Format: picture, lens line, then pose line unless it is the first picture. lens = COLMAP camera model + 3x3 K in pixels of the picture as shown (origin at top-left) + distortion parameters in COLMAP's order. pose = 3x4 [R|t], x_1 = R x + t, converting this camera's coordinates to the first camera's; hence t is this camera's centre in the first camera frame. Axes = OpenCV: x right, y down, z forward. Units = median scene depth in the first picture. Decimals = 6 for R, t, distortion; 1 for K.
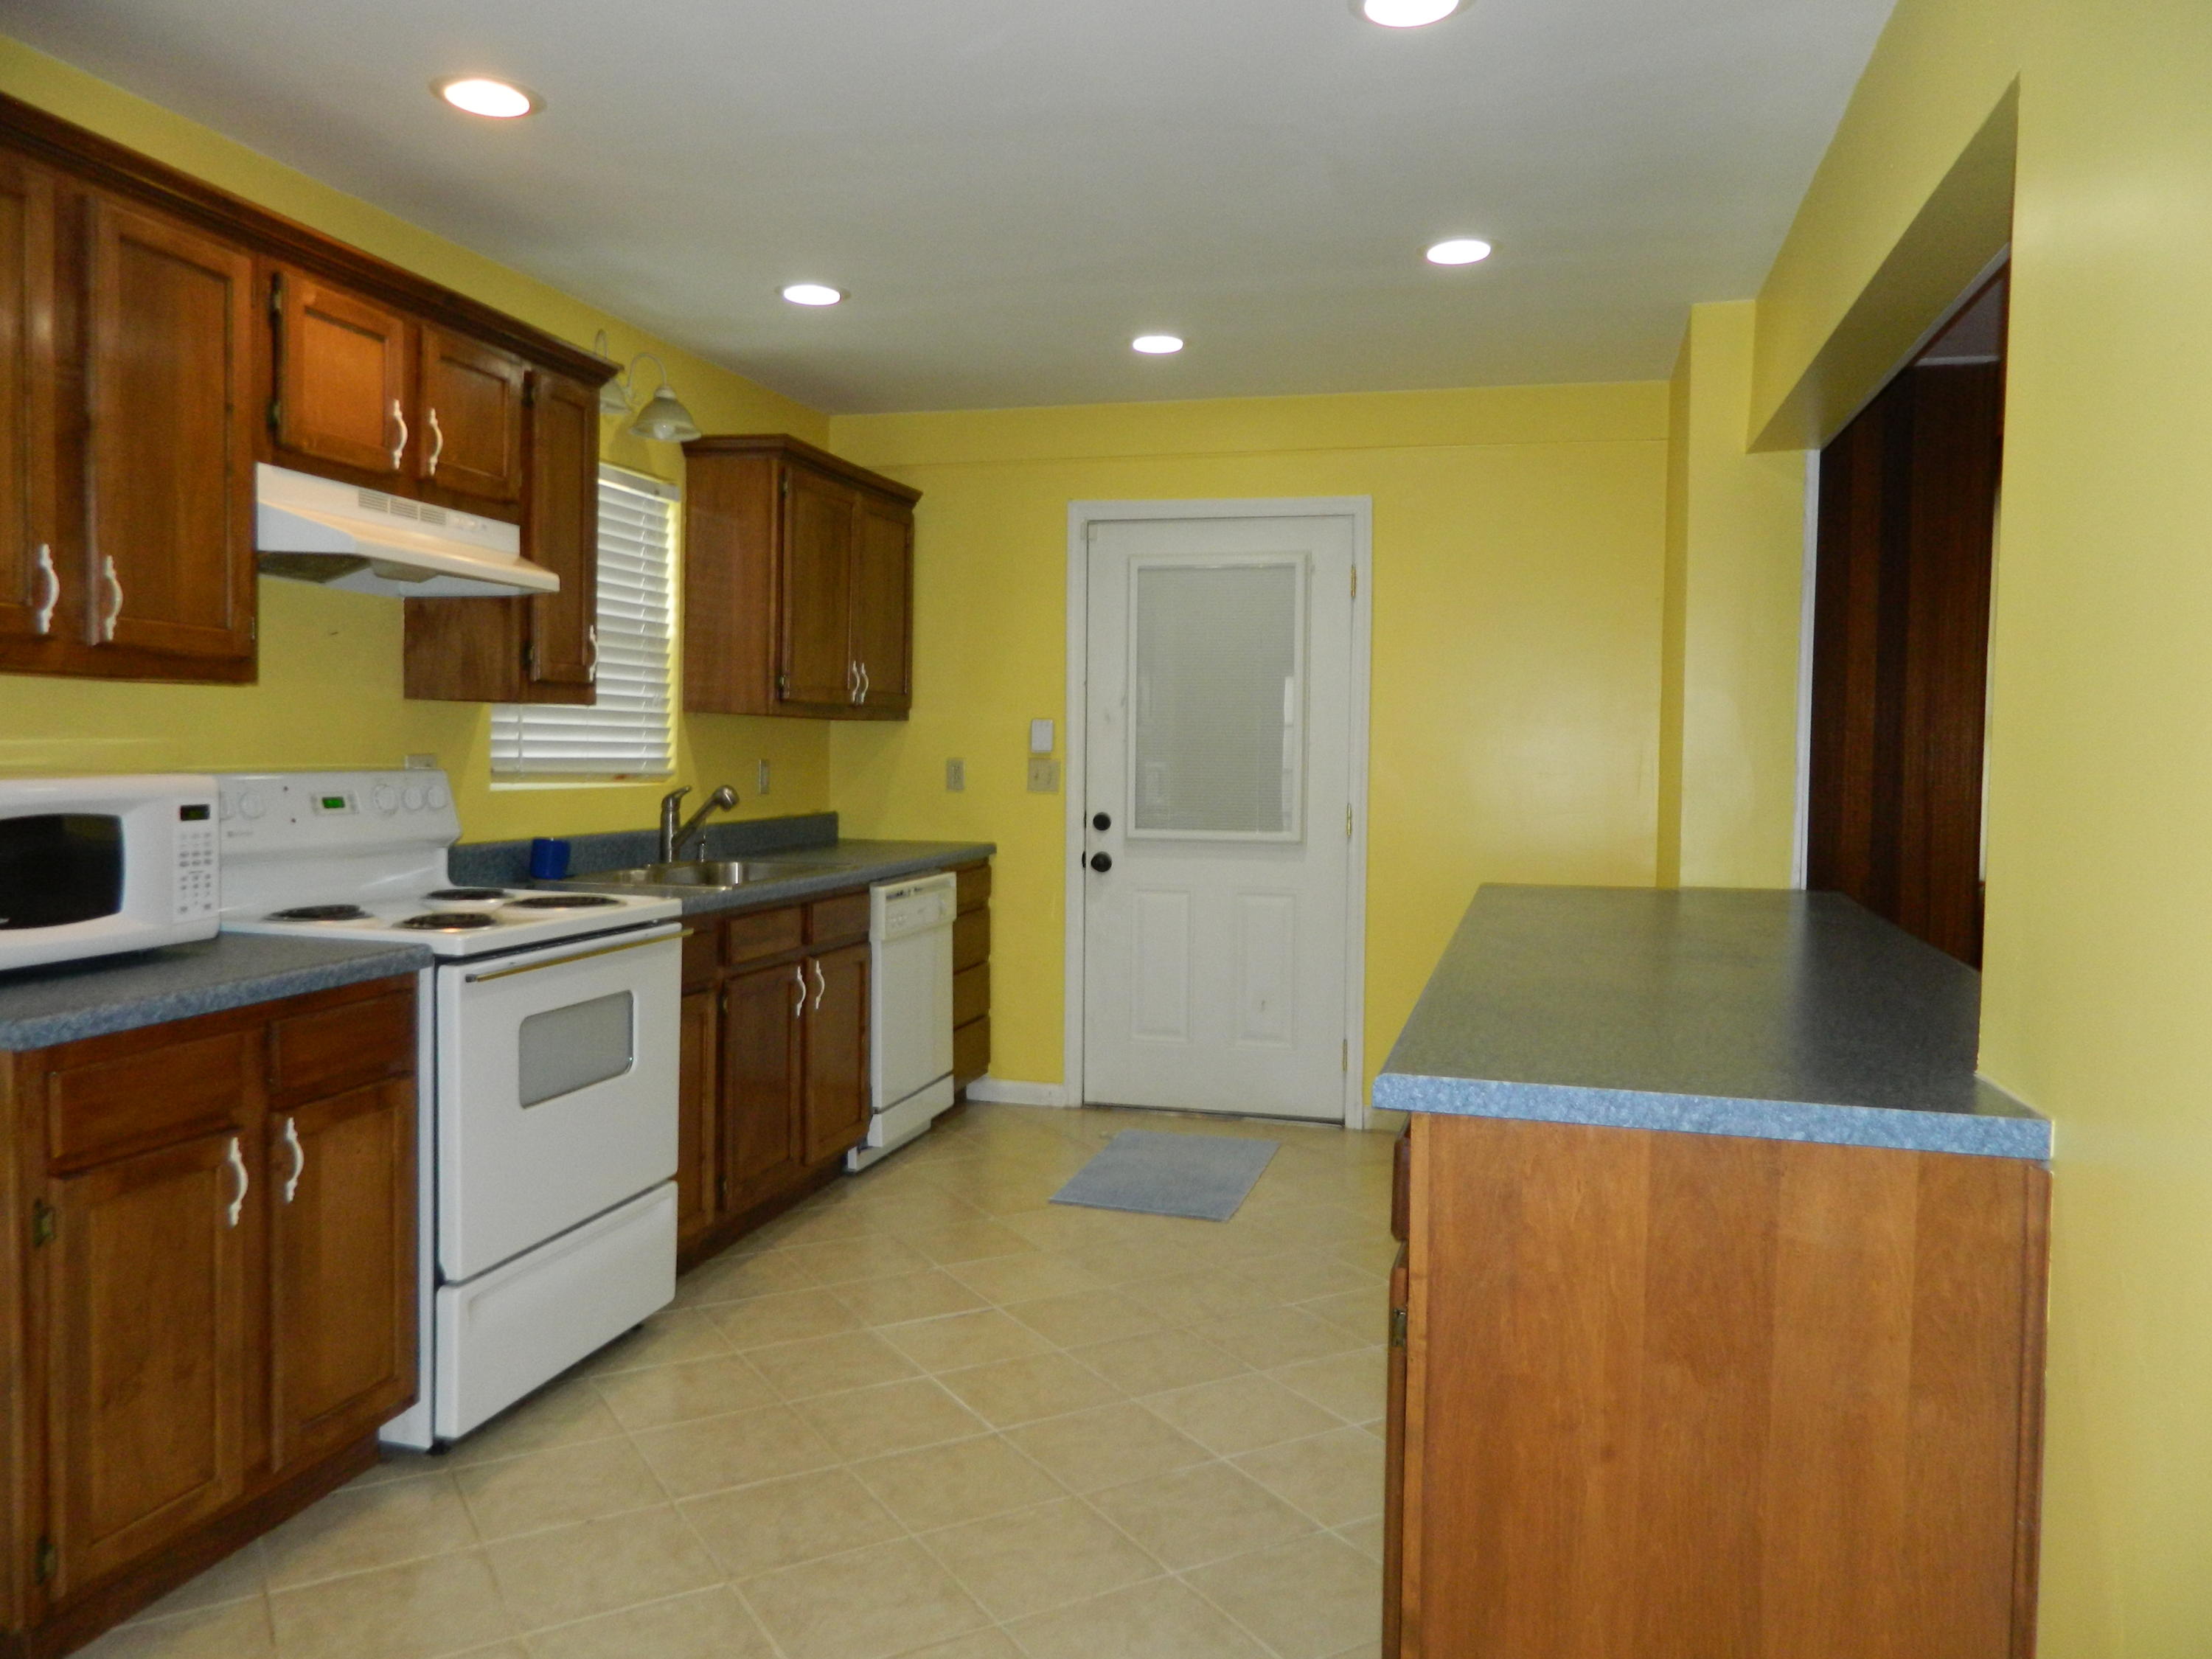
lens RADIAL K [[1656.3, 0, 1098.4], [0, 1656.3, 811.5], [0, 0, 1]] dist [0.010279, -0.000188]
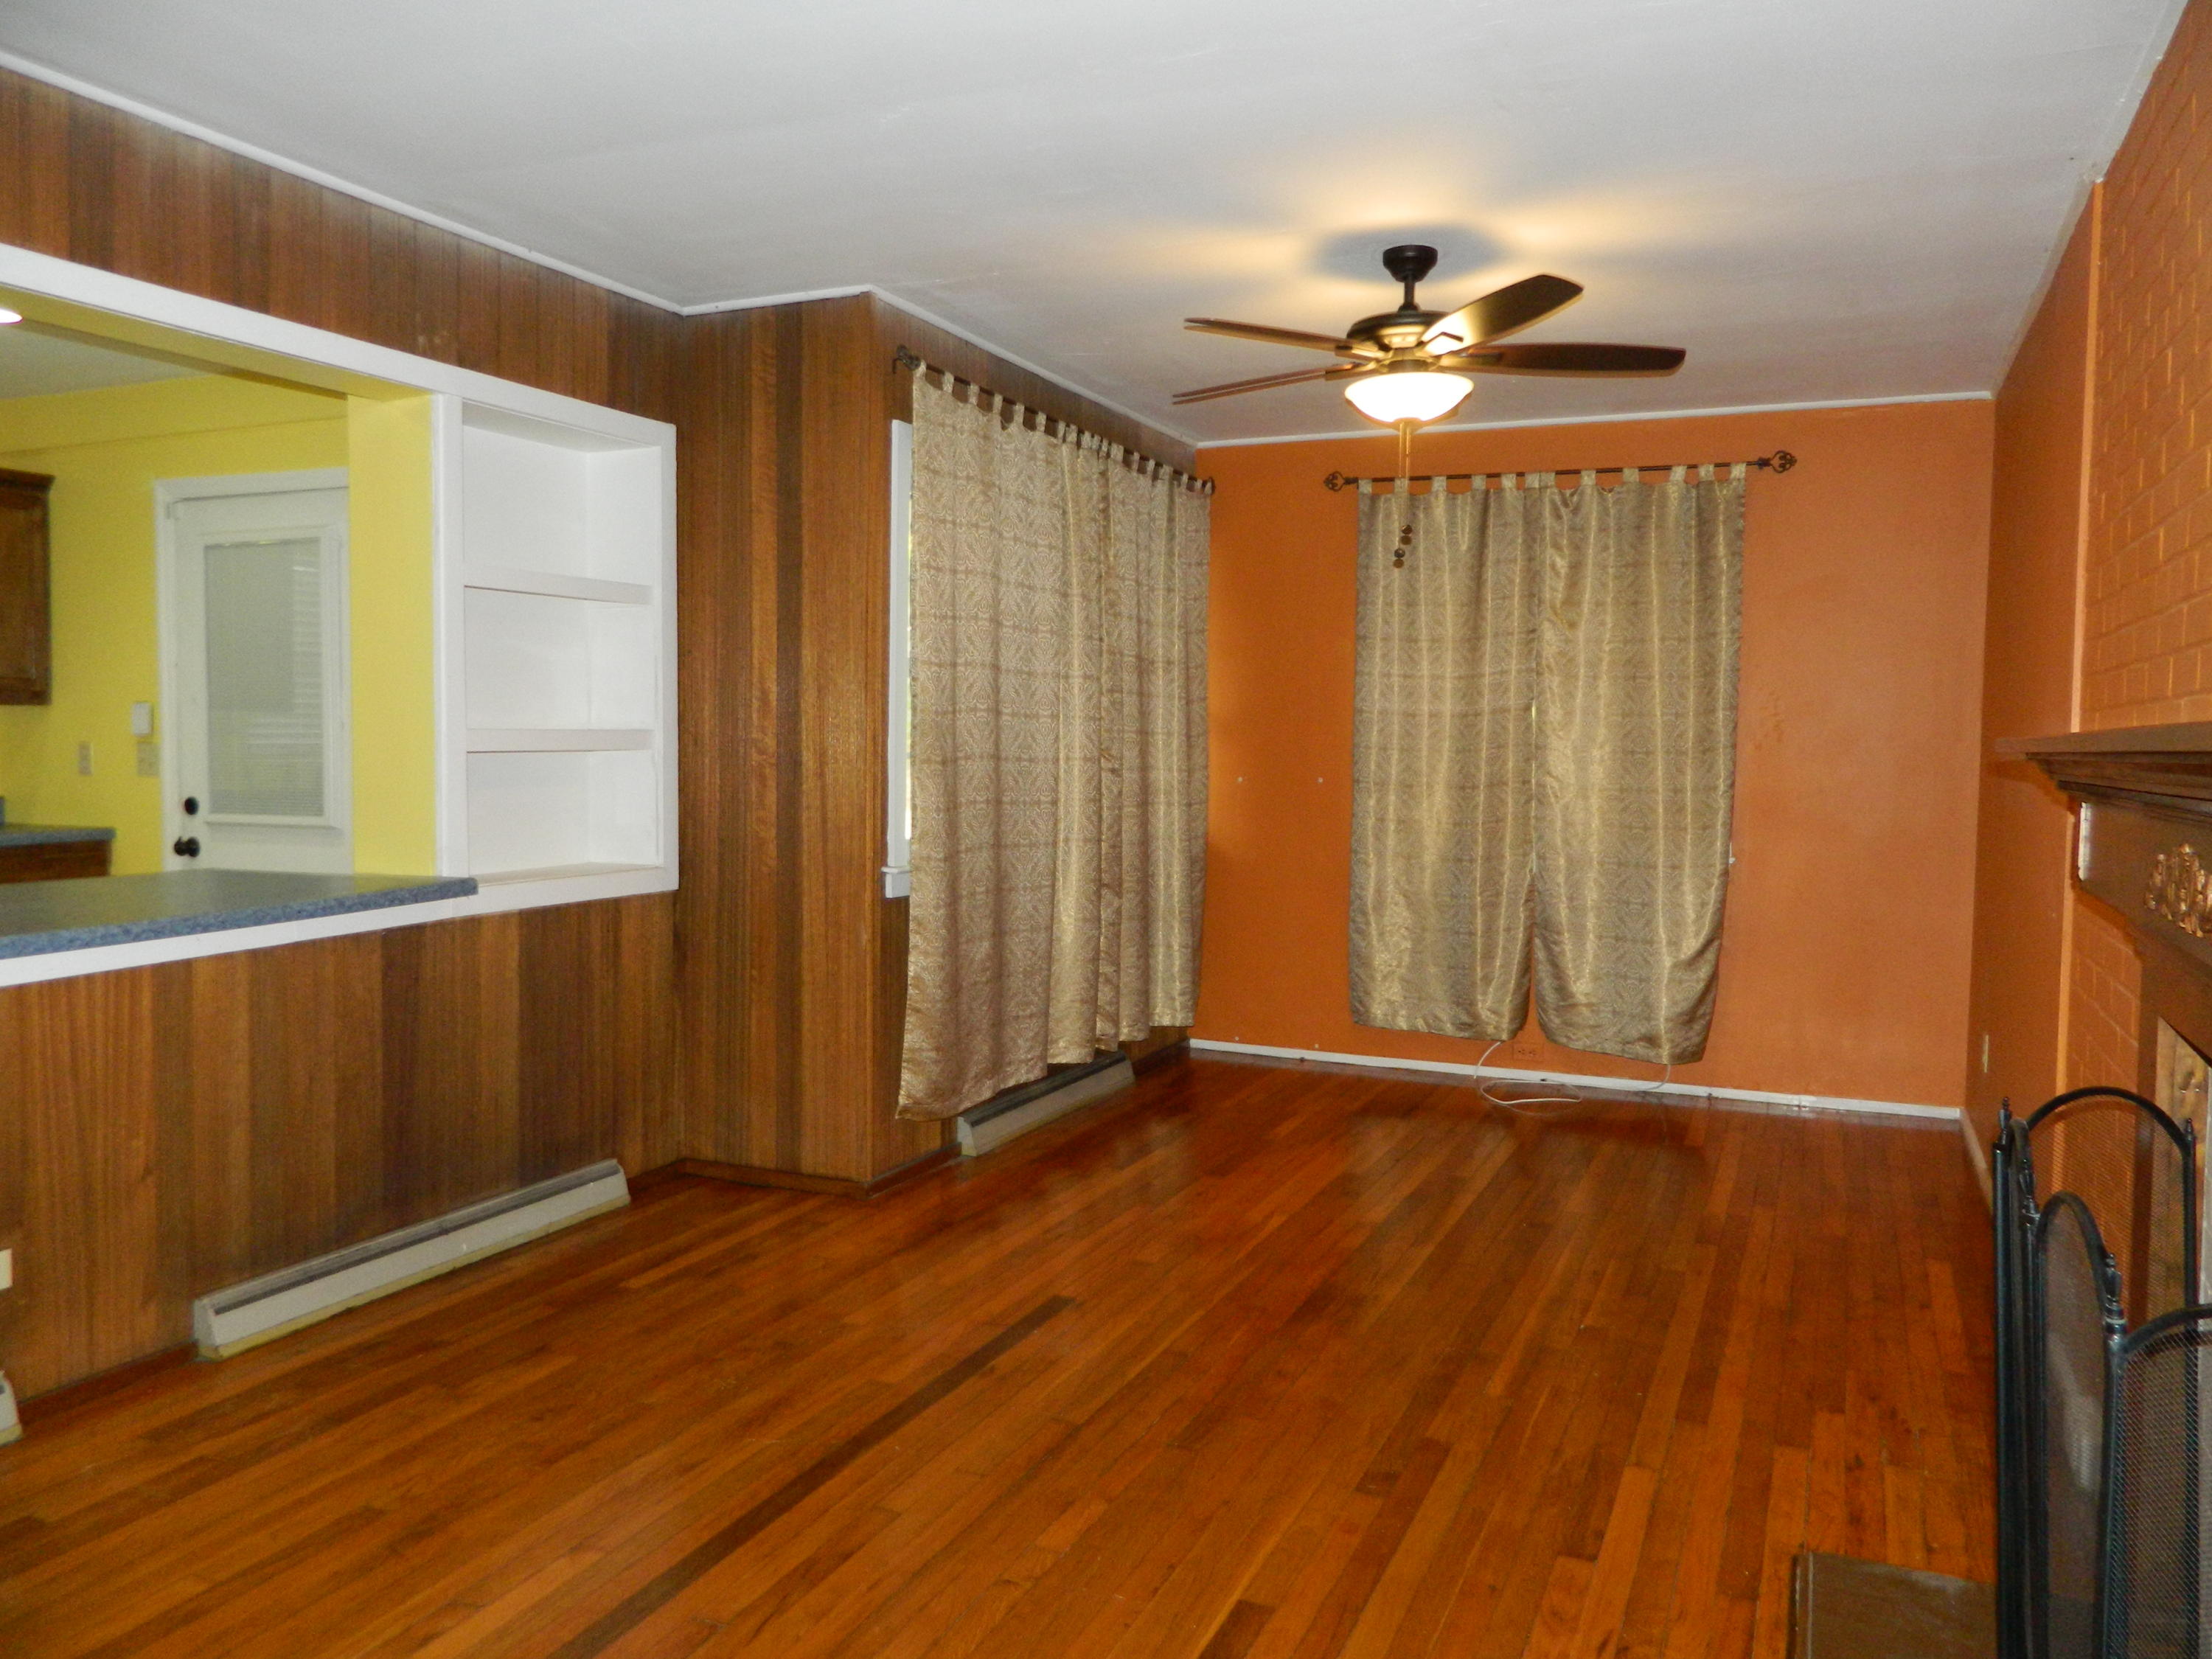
lens RADIAL K [[1656.3, 0, 1098.4], [0, 1656.3, 811.5], [0, 0, 1]] dist [0.010279, -0.000188]
pose [[0.985639, 0.002198, -0.168849, 0.824663], [-0.001306, 0.999985, 0.005391, 0.004343], [0.168858, -0.005093, 0.985627, 0.140196]]
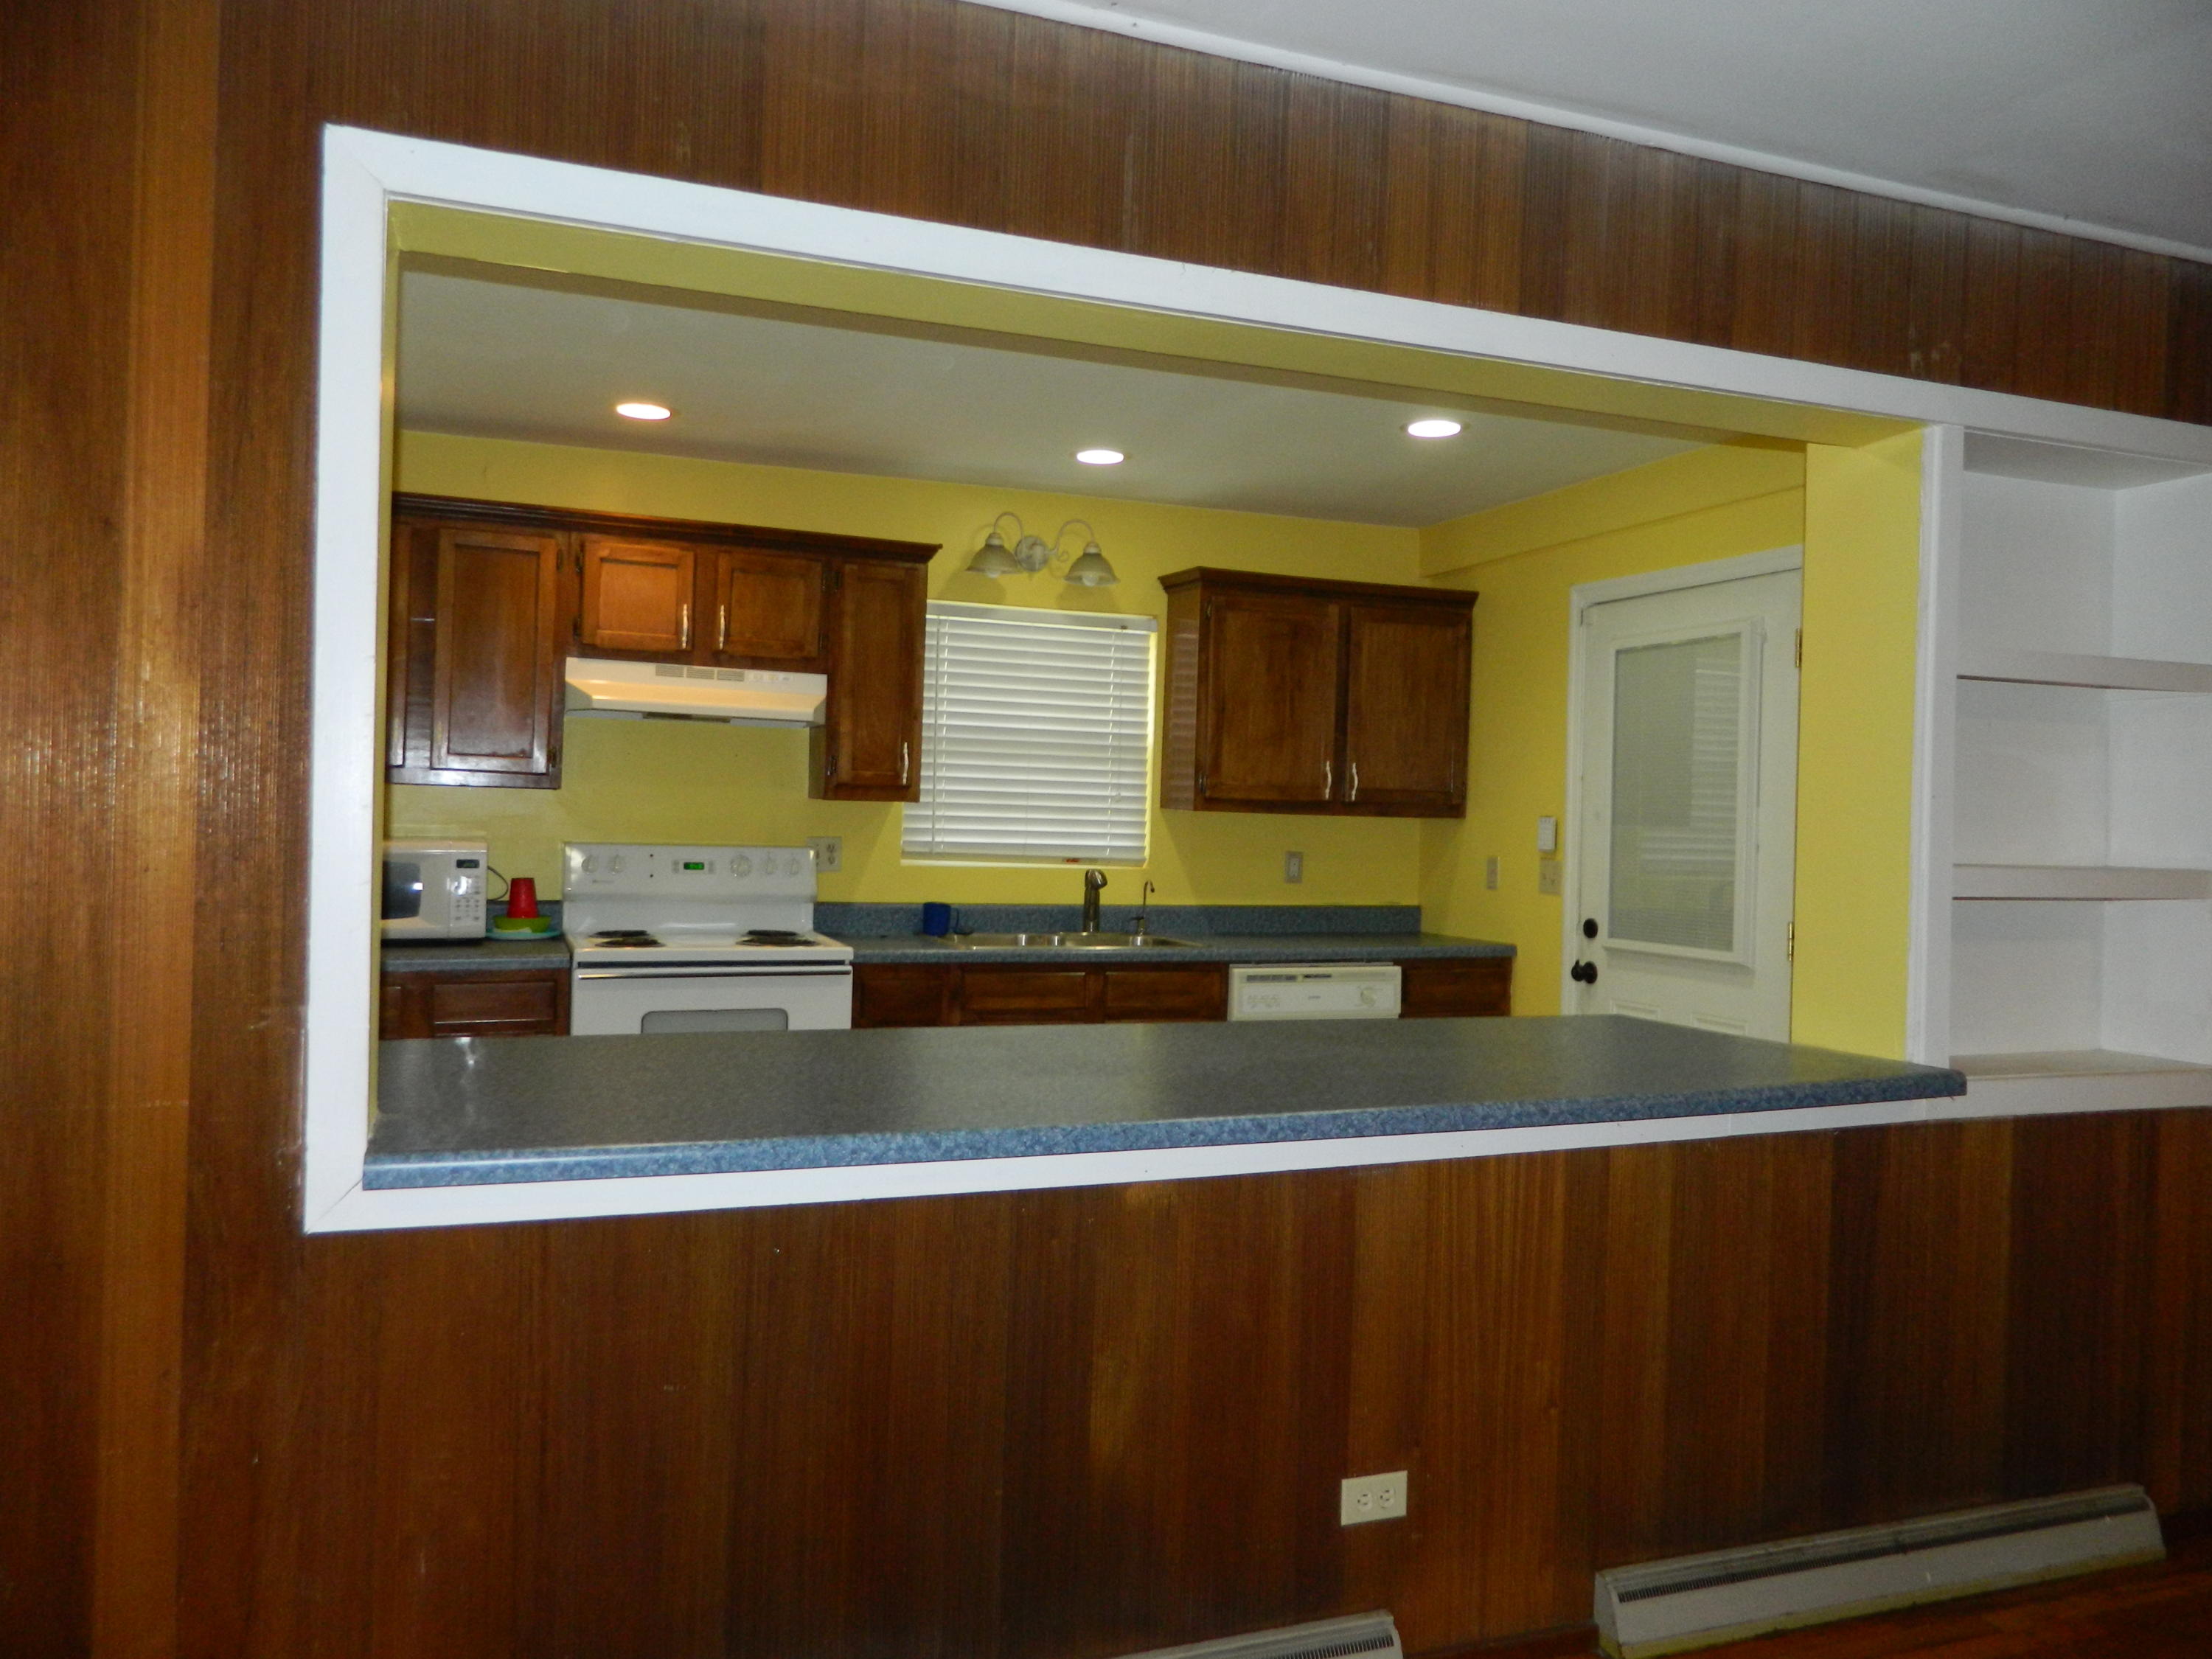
lens RADIAL K [[1618.5, 0, 1103.6], [0, 1618.5, 818.1], [0, 0, 1]] dist [0.000107, -0.005038]
pose [[0.585377, 0.005005, -0.810746, 0.674027], [-0.050826, 0.998241, -0.030535, -0.015941], [0.809167, 0.059082, 0.584601, 0.297925]]
